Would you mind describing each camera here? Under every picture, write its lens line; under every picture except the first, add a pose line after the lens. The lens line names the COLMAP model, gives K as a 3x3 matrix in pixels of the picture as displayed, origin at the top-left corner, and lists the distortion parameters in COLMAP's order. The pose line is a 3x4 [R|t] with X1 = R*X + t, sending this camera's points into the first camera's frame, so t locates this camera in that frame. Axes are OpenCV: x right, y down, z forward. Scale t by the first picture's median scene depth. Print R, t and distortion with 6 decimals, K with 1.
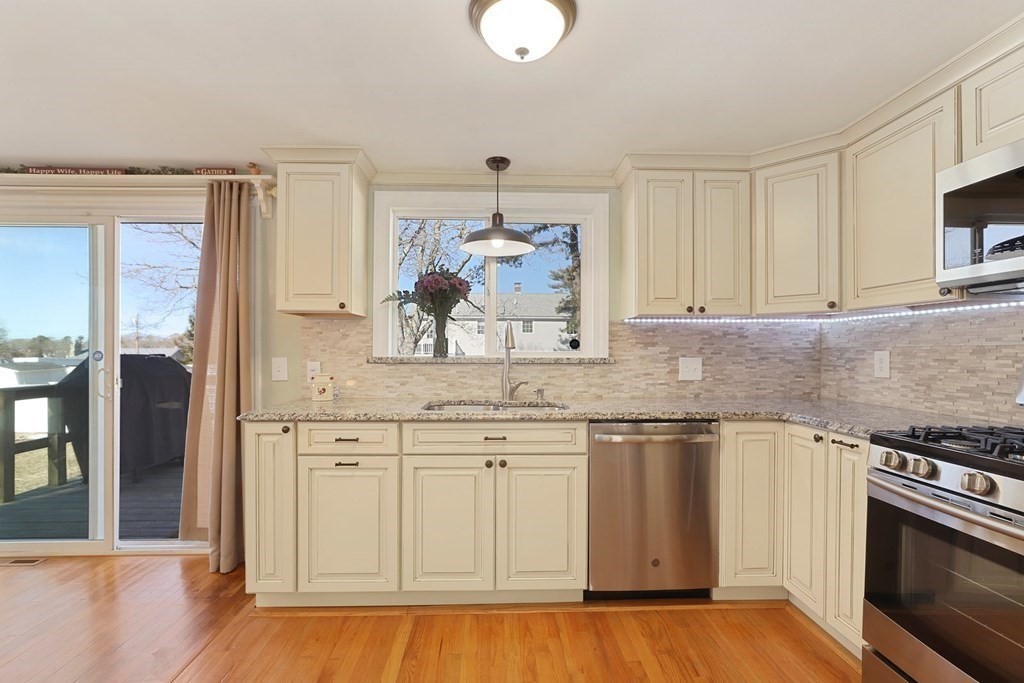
lens RADIAL K [[473.6, 0, 511.9], [0, 473.6, 351.1], [0, 0, 1]] dist [-0.026382, 0.011390]
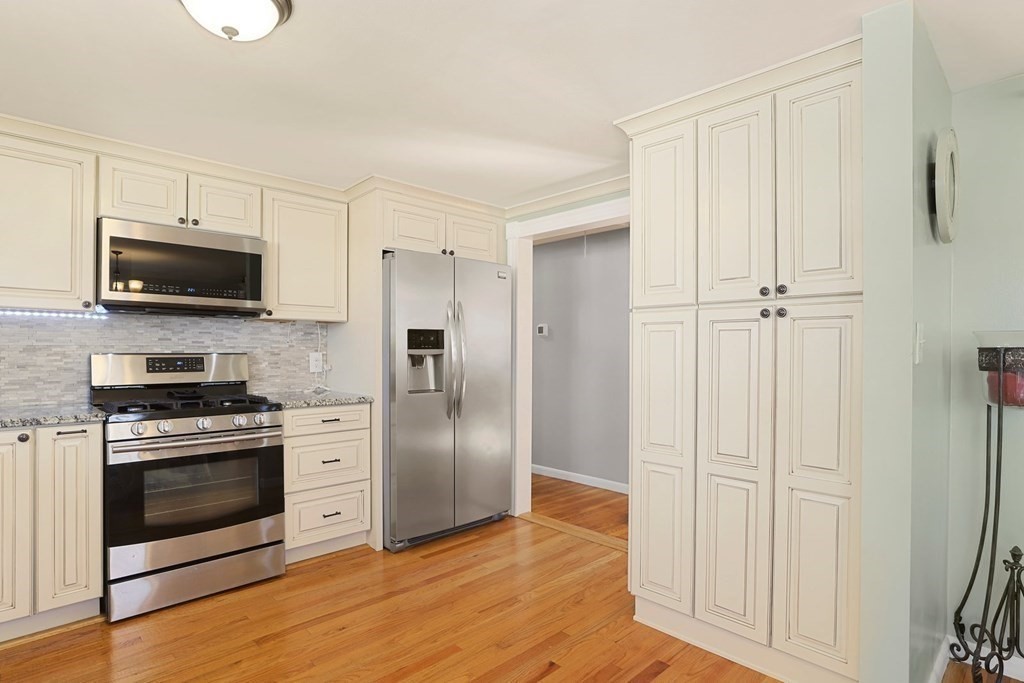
lens RADIAL K [[524.4, 0, 506.6], [0, 524.4, 353.4], [0, 0, 1]] dist [-0.030865, 0.006179]
pose [[-0.669935, -0.007429, 0.742383, -0.649708], [-0.003787, 0.999971, 0.006590, -0.003143], [-0.742410, 0.001603, -0.669944, 0.748350]]
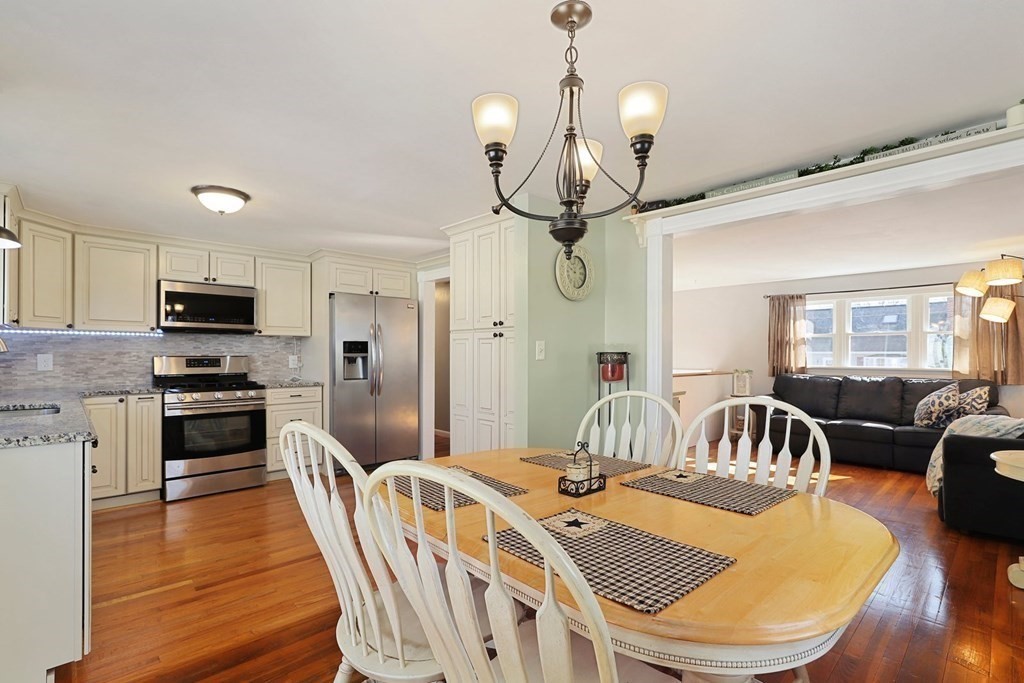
lens RADIAL K [[473.6, 0, 506.9], [0, 473.6, 356.7], [0, 0, 1]] dist [-0.026382, 0.011390]
pose [[-0.661670, -0.006631, 0.749766, -1.399629], [-0.002386, 0.999974, 0.006738, -0.005553], [-0.749791, 0.002669, -0.661669, 0.836728]]
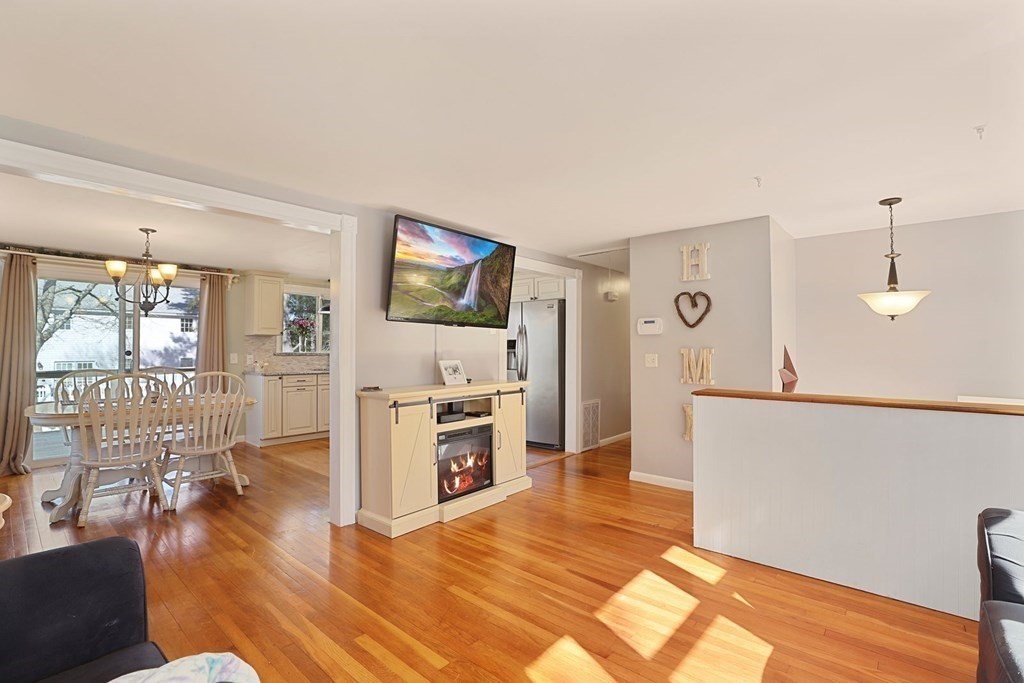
lens RADIAL K [[473.6, 0, 522.6], [0, 473.6, 344.1], [0, 0, 1]] dist [-0.026382, 0.011390]
pose [[0.667898, 0.006238, 0.744227, -1.345909], [0.001907, 0.999947, -0.010093, -0.005698], [-0.744250, 0.008160, 0.667851, -1.654068]]
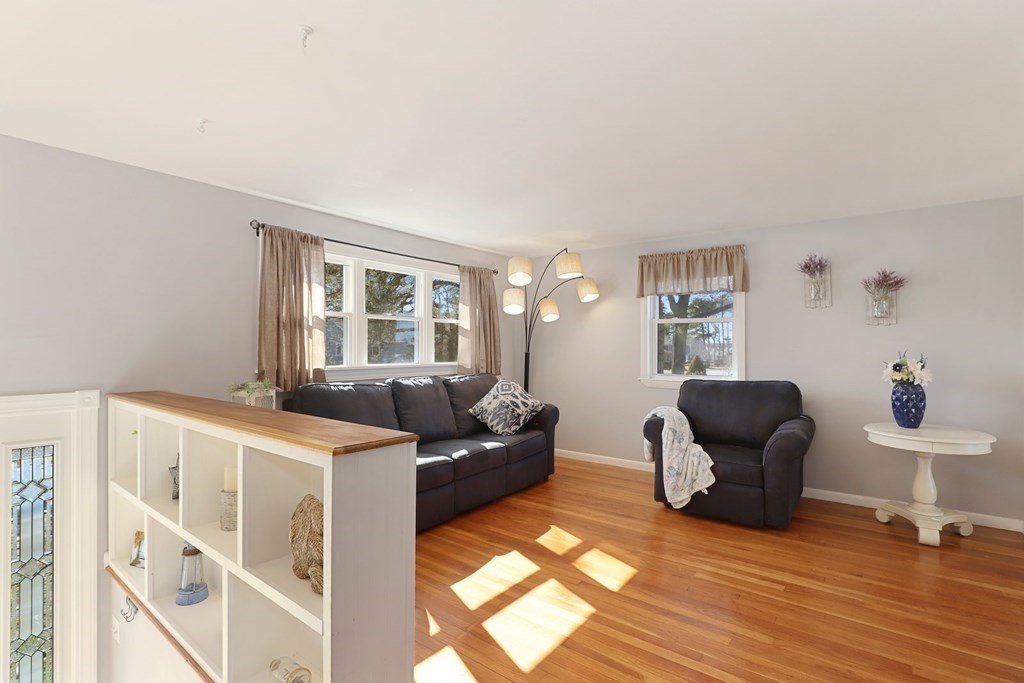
lens RADIAL K [[473.6, 0, 523.2], [0, 473.6, 346.5], [0, 0, 1]] dist [-0.026382, 0.011390]
pose [[-0.623174, -0.005390, -0.782065, 0.187399], [-0.006149, 0.999979, -0.001992, -0.006099], [0.782059, 0.003568, -0.623194, -0.711035]]
